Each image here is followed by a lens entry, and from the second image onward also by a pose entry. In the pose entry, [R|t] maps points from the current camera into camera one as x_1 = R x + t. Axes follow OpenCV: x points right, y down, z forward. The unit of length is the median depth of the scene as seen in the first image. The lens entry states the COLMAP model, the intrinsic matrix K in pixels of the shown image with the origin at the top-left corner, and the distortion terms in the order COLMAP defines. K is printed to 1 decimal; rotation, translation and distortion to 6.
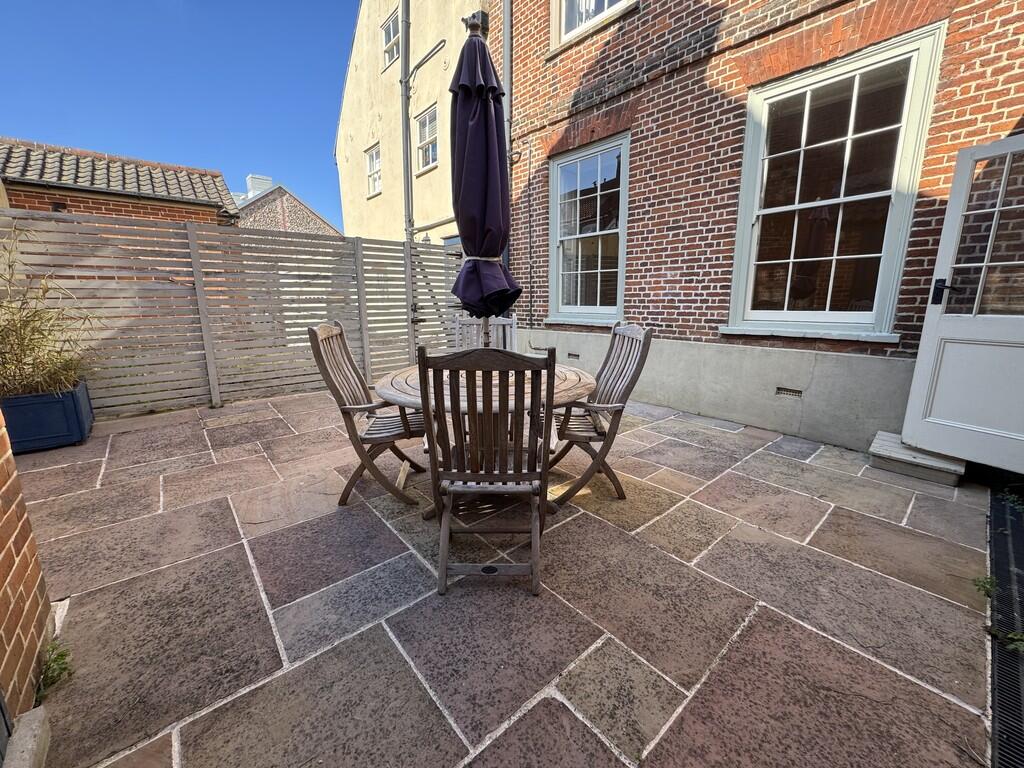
lens RADIAL K [[409.6, 0, 511.0], [0, 409.6, 381.5], [0, 0, 1]] dist [-0.001134, -0.000241]
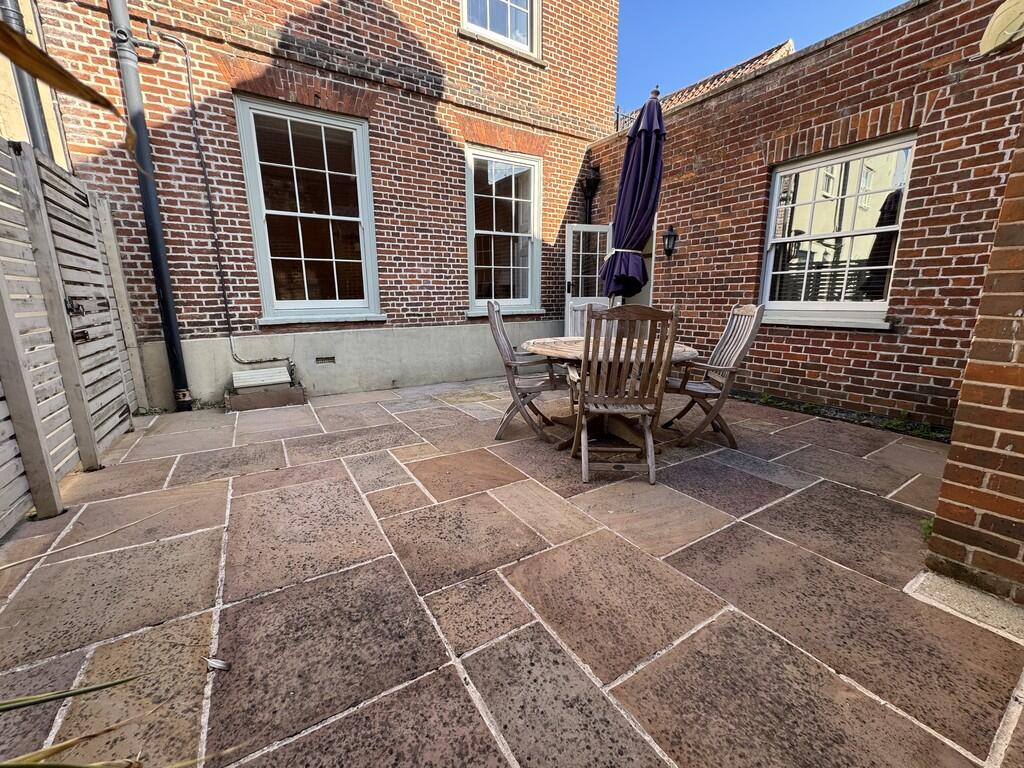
lens RADIAL K [[409.6, 0, 510.0], [0, 409.6, 382.8], [0, 0, 1]] dist [-0.001134, -0.000241]
pose [[0.145235, -0.200978, 0.968770, -0.798946], [0.207242, 0.963610, 0.168838, -0.104030], [-0.967449, 0.176248, 0.181601, 0.638925]]
